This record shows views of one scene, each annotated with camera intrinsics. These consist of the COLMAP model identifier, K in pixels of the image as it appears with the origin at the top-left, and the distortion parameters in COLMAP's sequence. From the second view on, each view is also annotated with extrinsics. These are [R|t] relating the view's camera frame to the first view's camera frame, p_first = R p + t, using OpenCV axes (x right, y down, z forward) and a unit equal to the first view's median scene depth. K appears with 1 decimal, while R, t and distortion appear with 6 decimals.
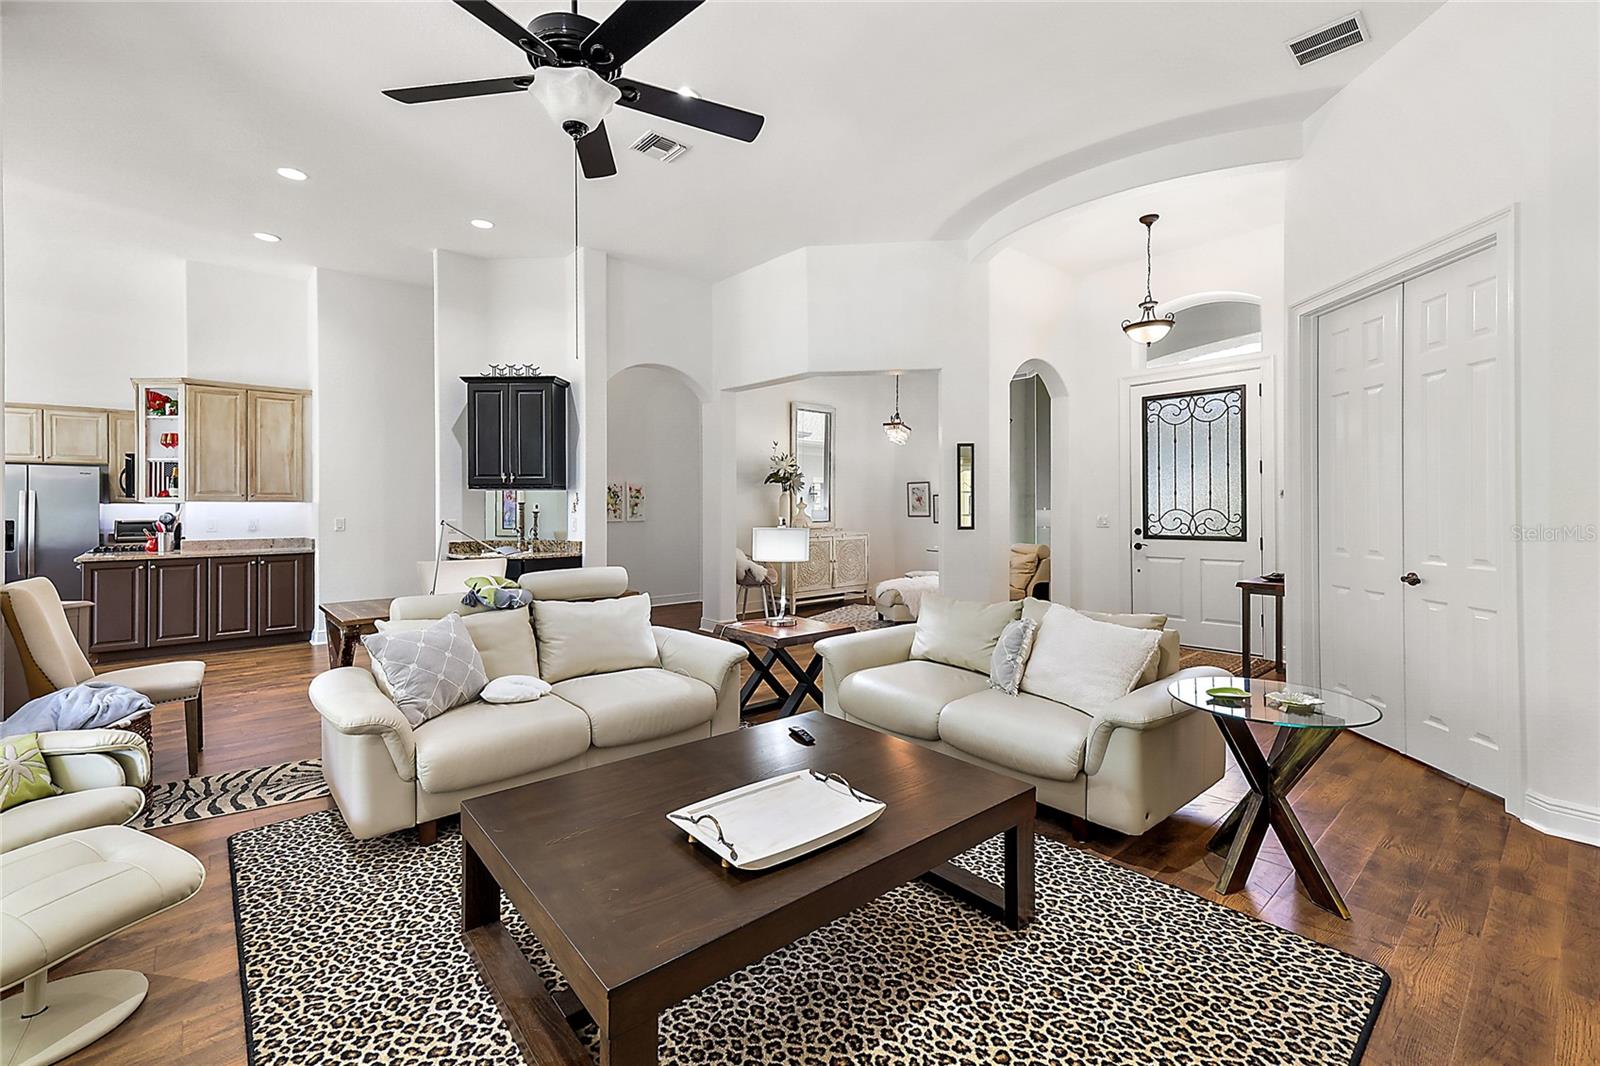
lens RADIAL K [[690.5, 0, 810.7], [0, 690.5, 511.2], [0, 0, 1]] dist [0.012871, 0.000411]
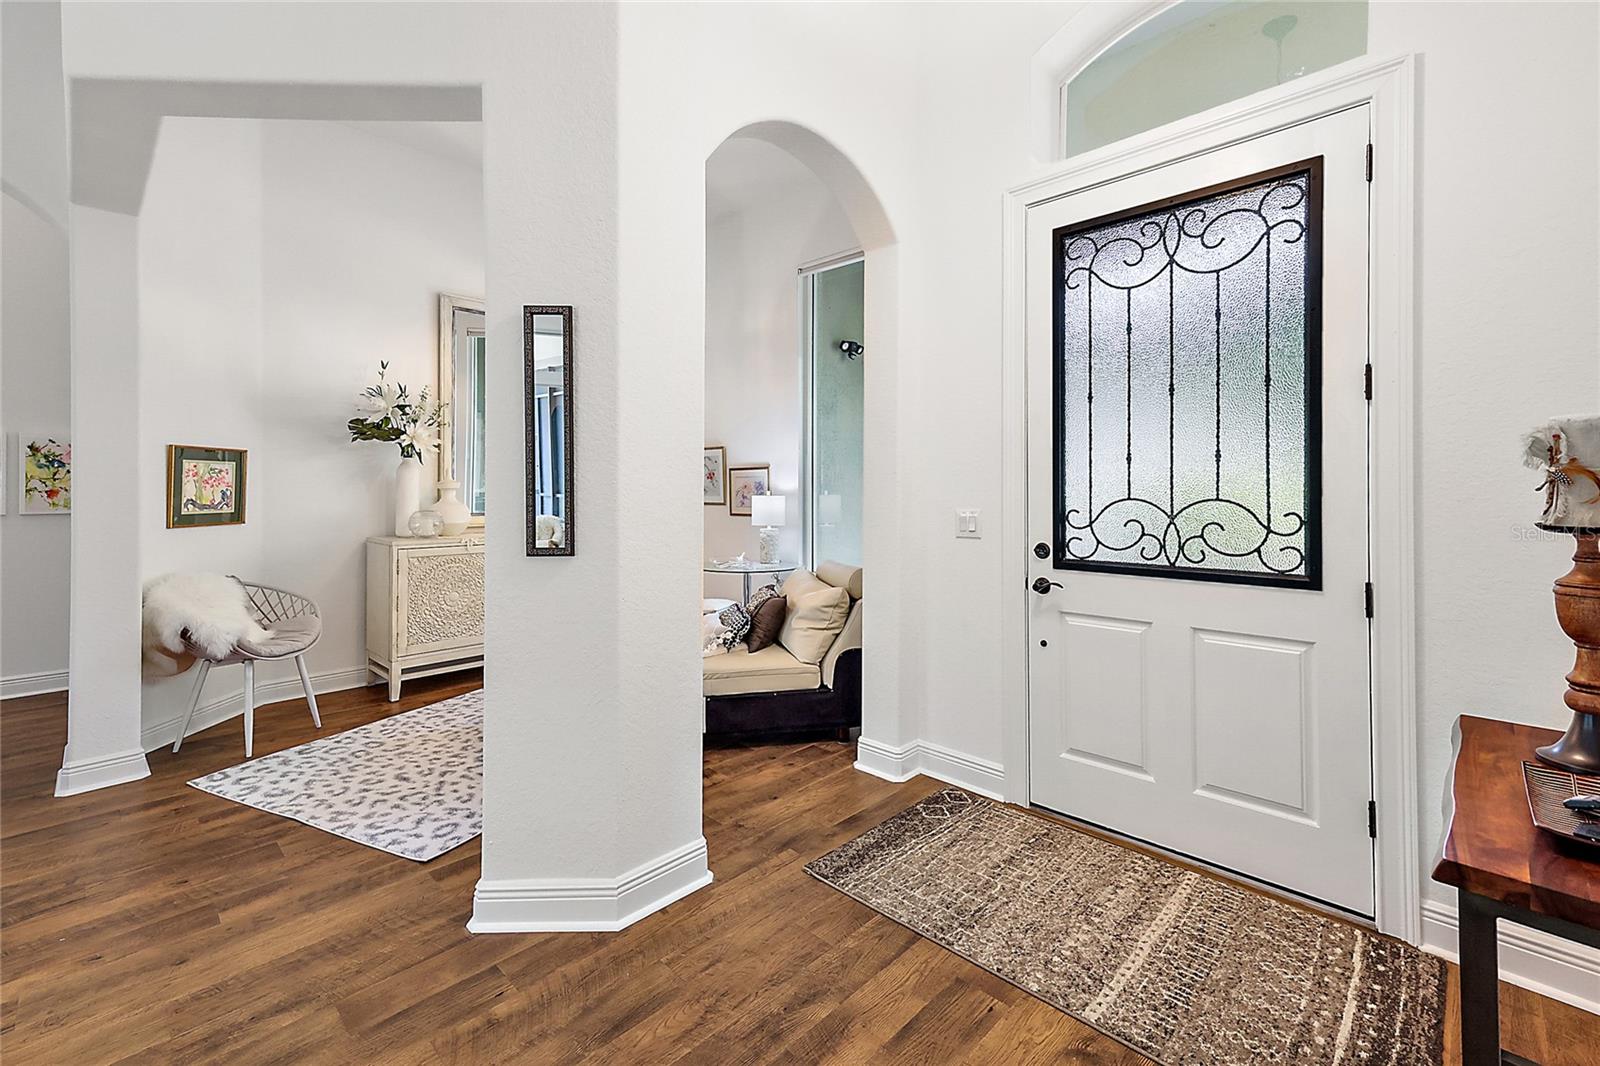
lens RADIAL K [[690.5, 0, 809.4], [0, 690.5, 493.0], [0, 0, 1]] dist [0.012871, 0.000411]
pose [[0.997608, 0.005115, 0.068931, 0.310386], [-0.005205, 0.999986, 0.001118, -0.005307], [-0.068924, -0.001474, 0.997621, 0.606410]]
